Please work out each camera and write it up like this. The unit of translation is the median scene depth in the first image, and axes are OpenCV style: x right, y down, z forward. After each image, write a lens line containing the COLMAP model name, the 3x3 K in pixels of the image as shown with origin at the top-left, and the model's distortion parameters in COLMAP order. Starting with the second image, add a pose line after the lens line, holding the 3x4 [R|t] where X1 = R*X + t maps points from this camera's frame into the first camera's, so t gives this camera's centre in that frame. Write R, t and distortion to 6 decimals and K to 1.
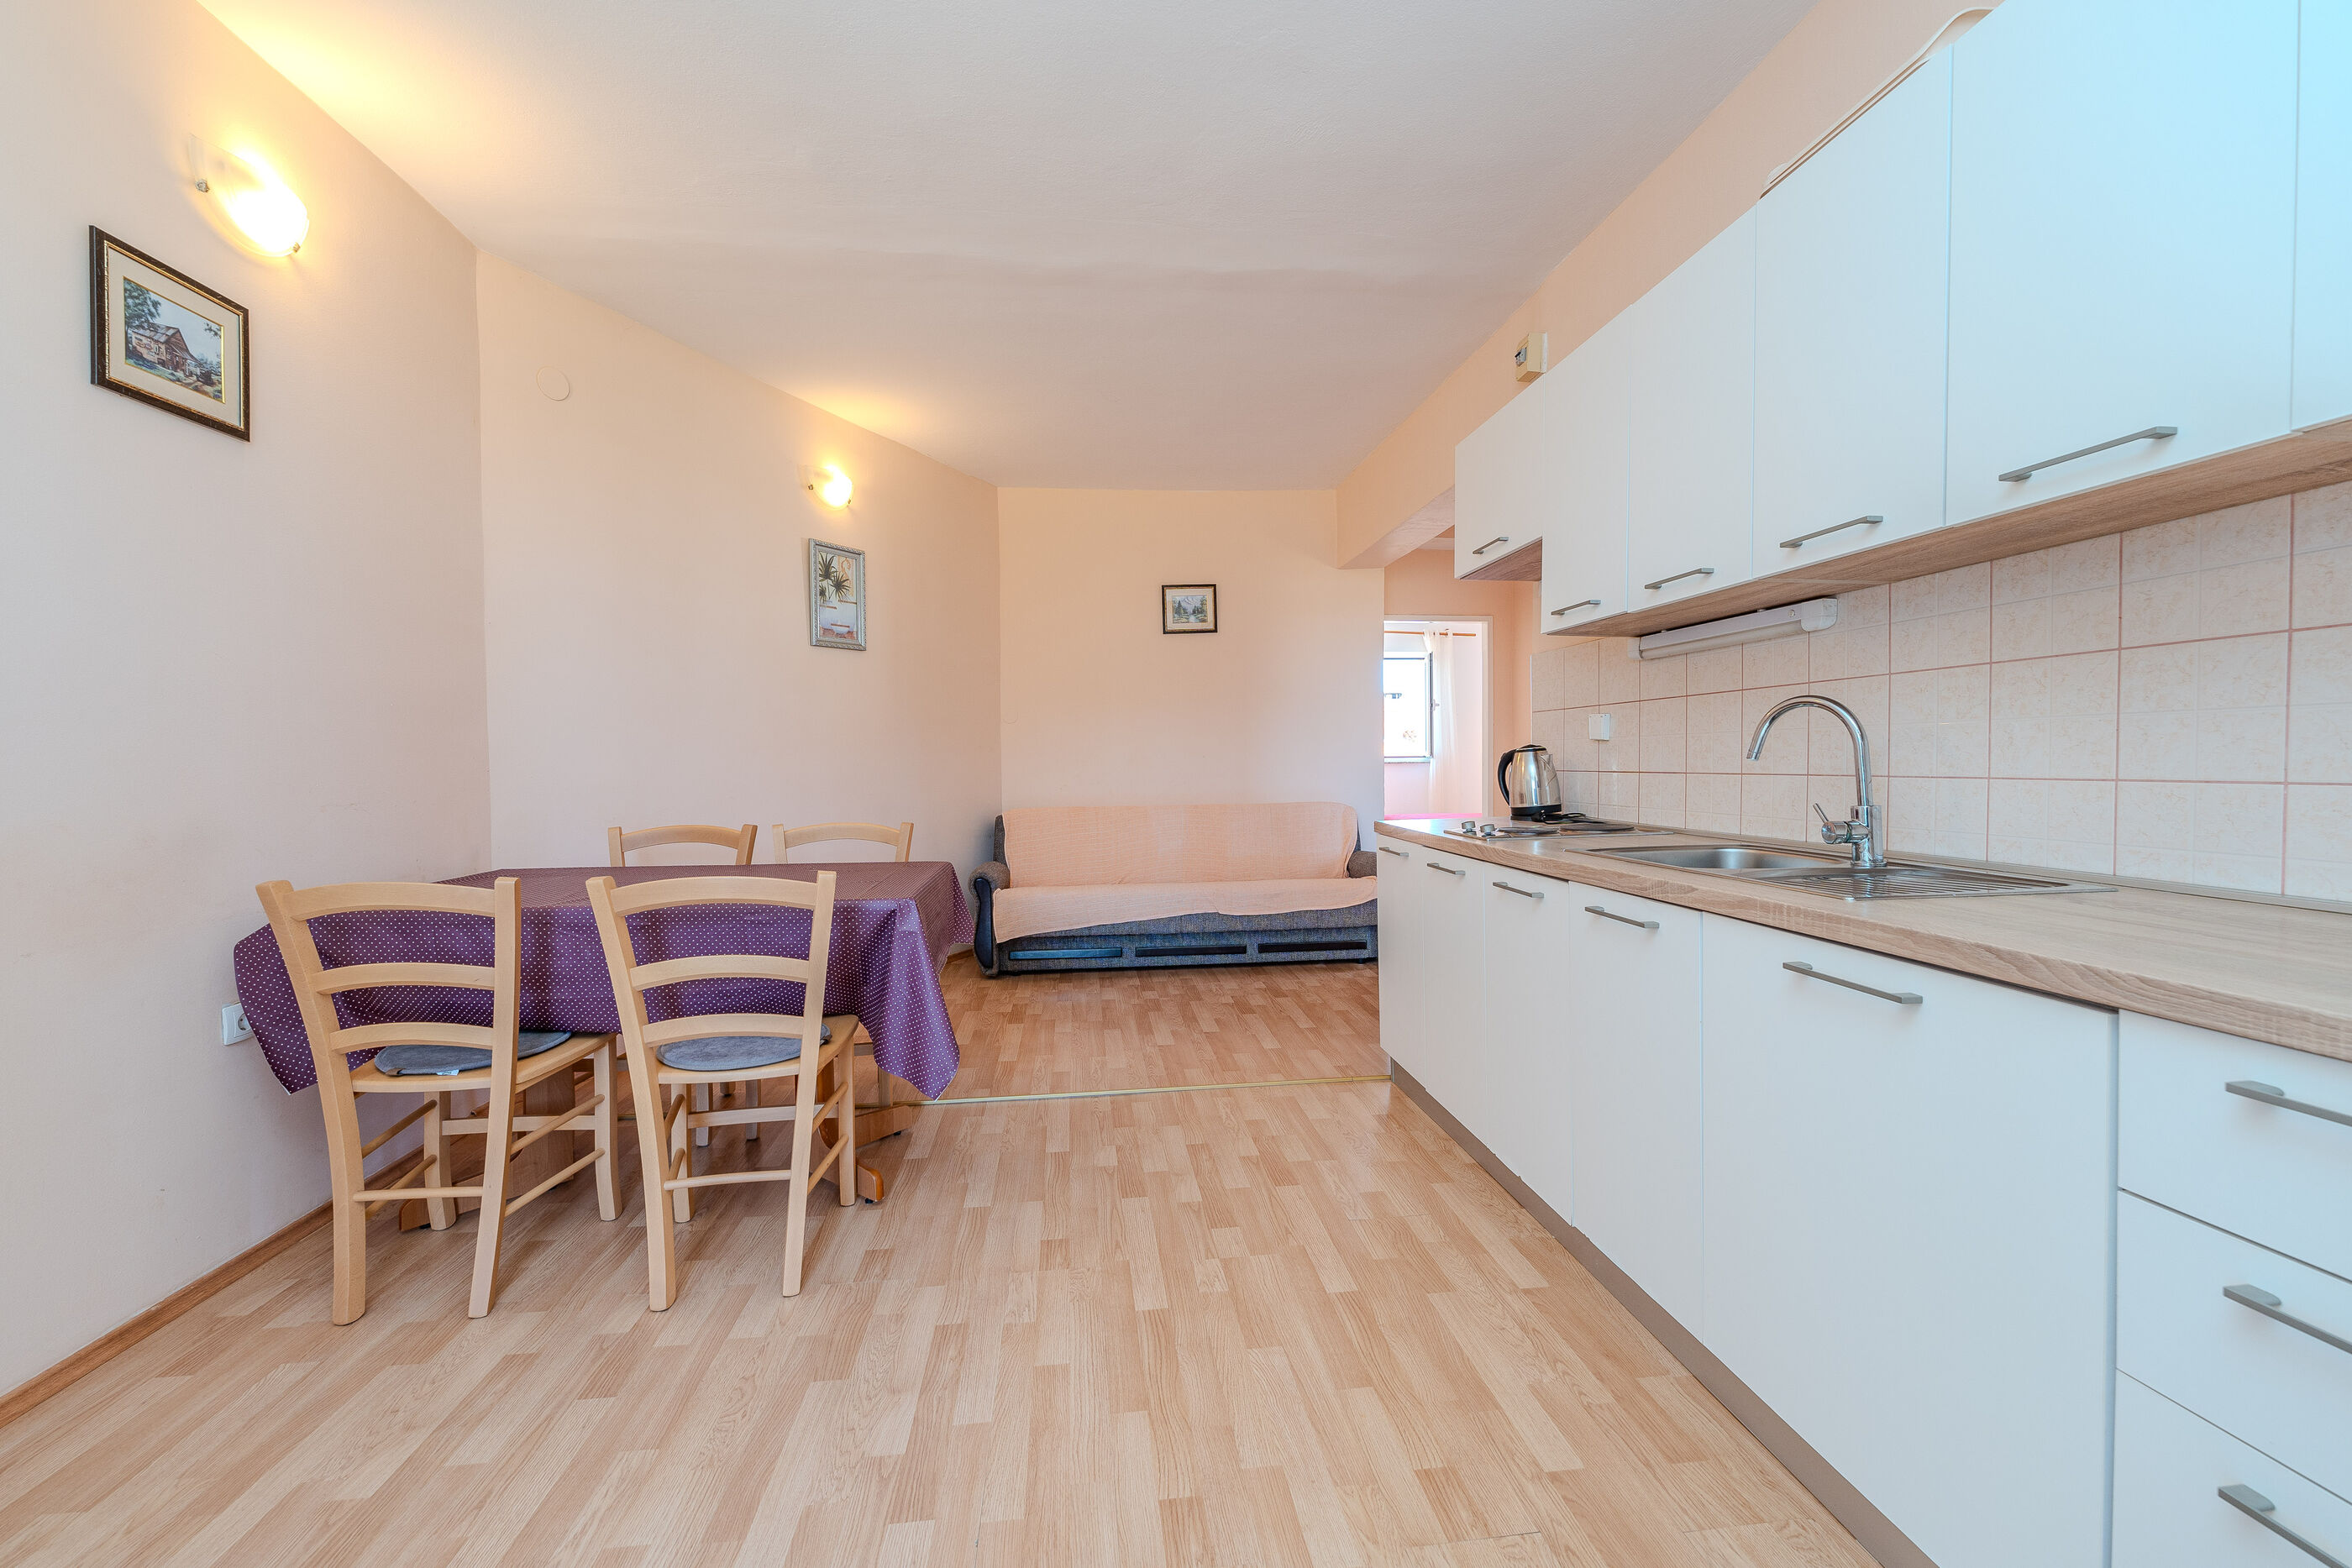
lens RADIAL K [[924.6, 0, 1178.5], [0, 924.6, 806.2], [0, 0, 1]] dist [0.000146, -0.000003]
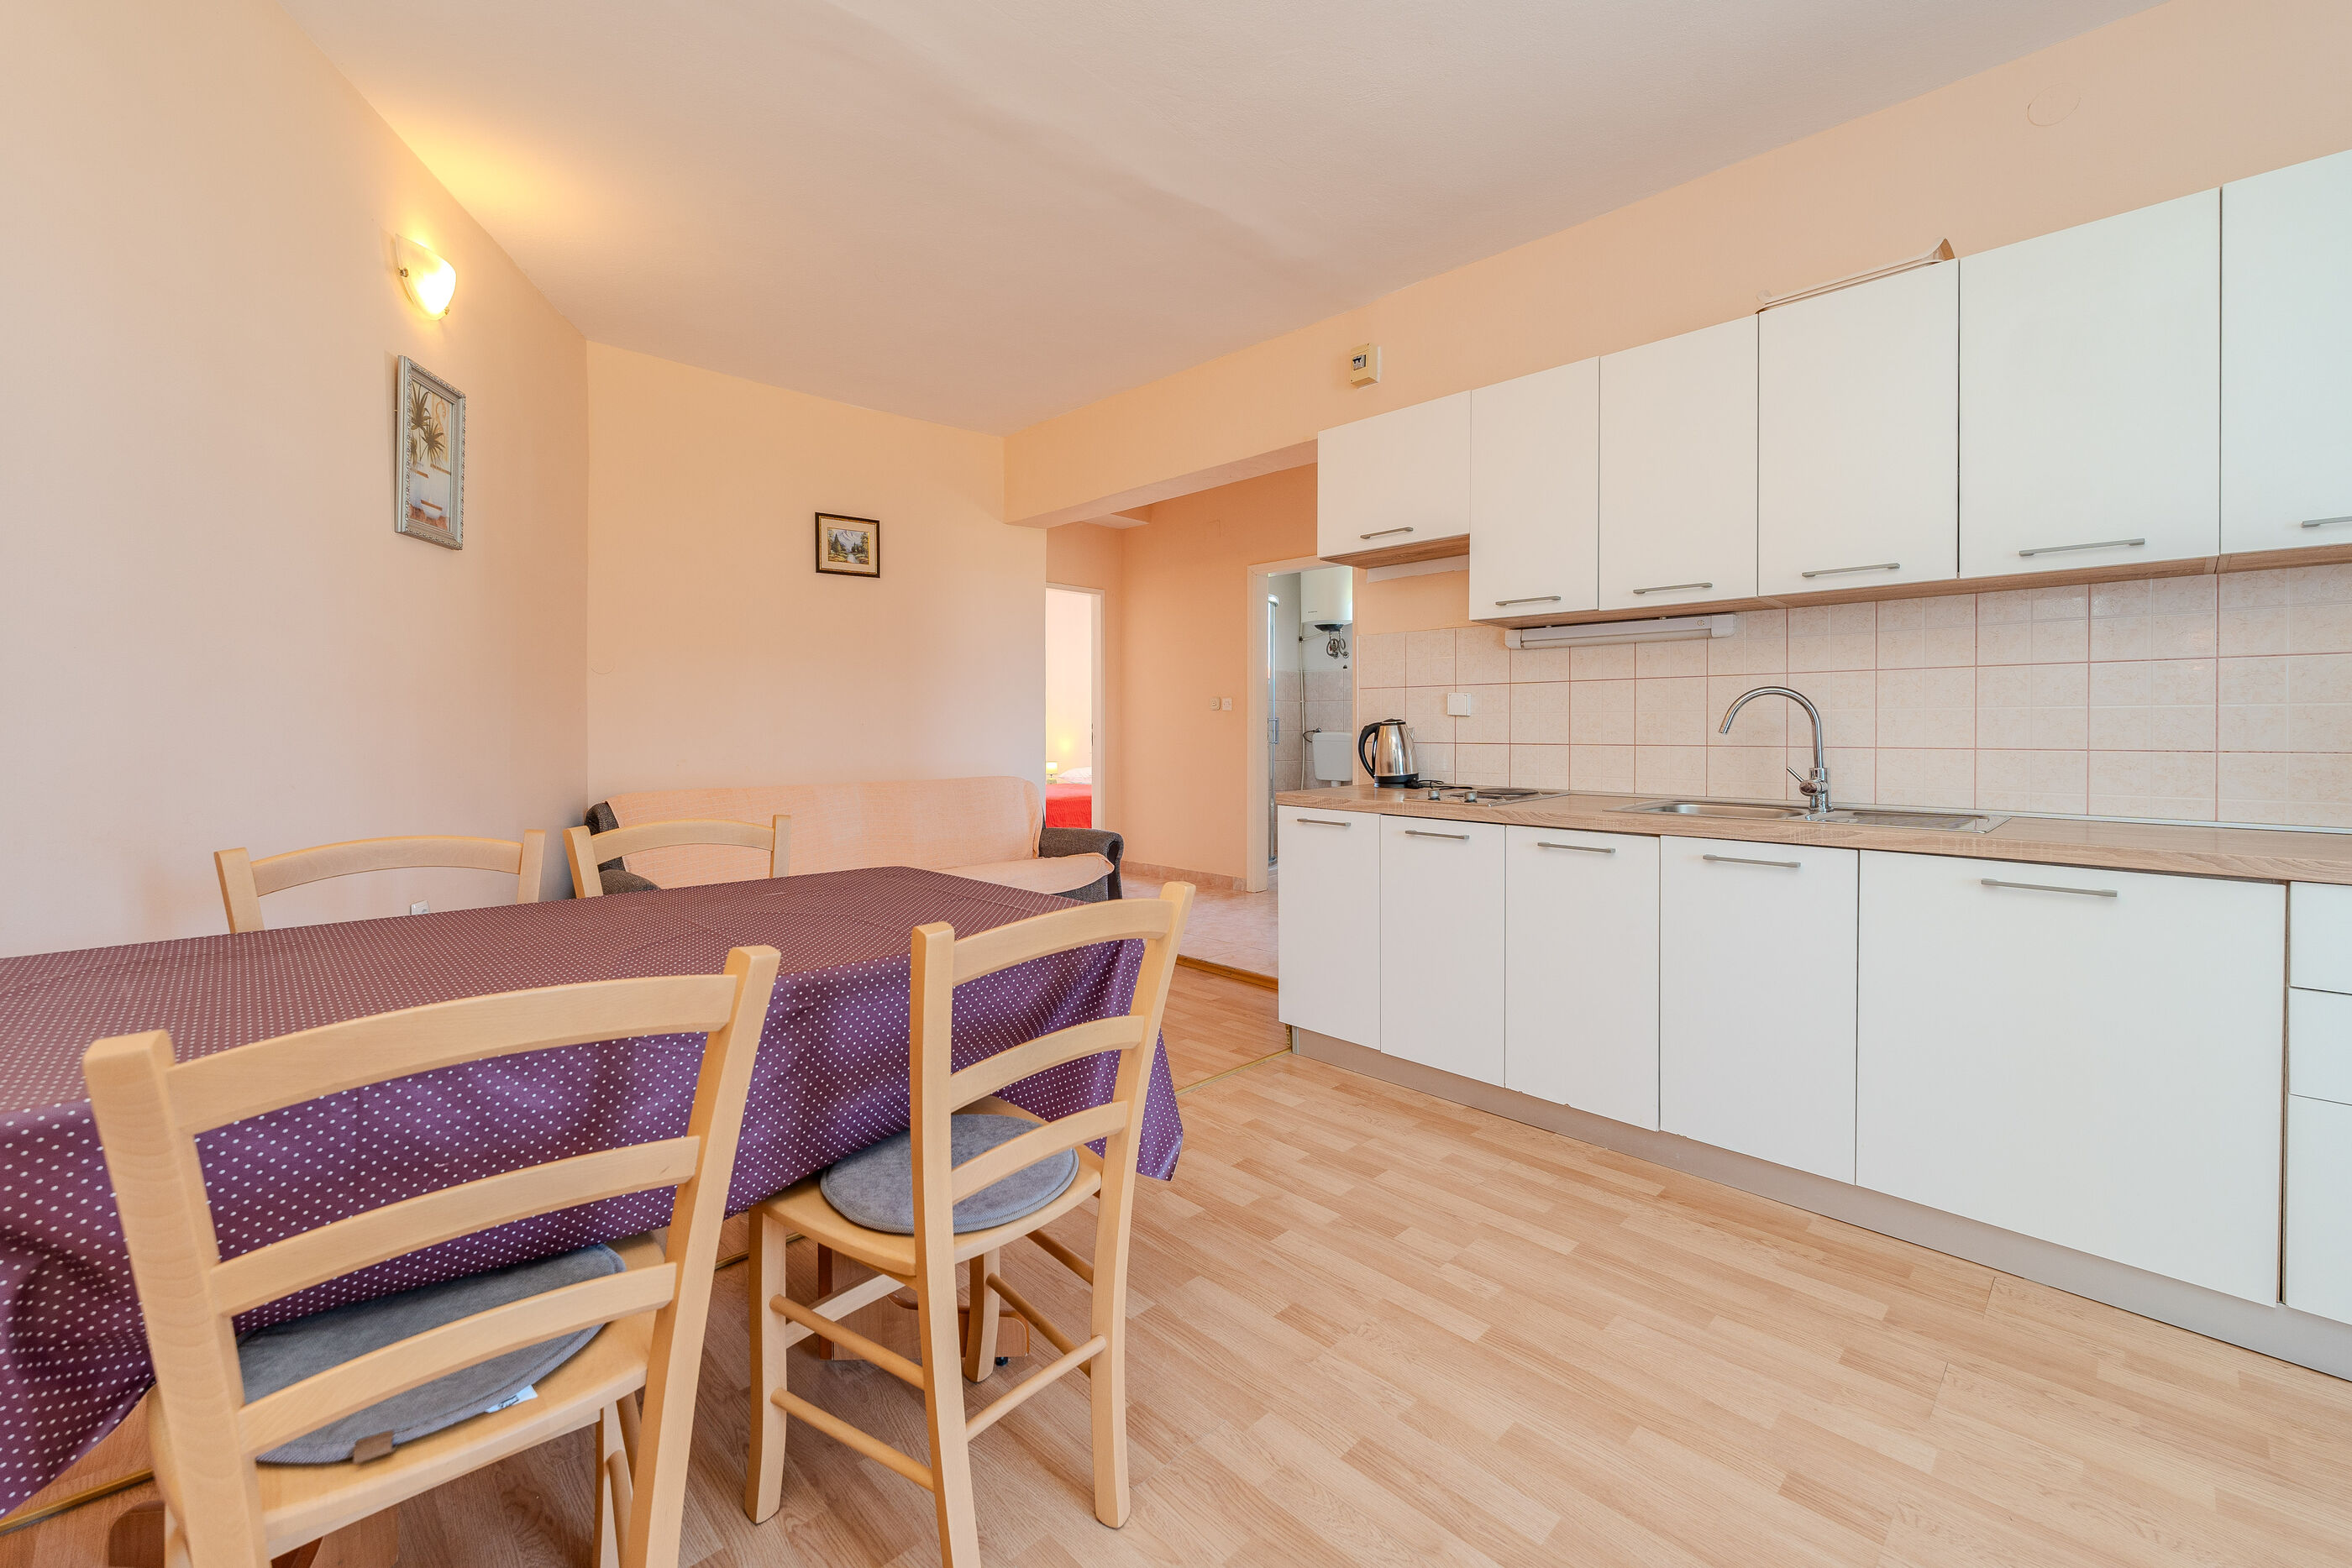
lens RADIAL K [[959.3, 0, 1178.9], [0, 959.3, 763.9], [0, 0, 1]] dist [-0.002071, -0.000313]
pose [[0.787811, -0.011238, 0.615814, -0.610101], [0.021613, 0.999722, -0.009407, -0.009279], [-0.615538, 0.020721, 0.787835, 0.314574]]
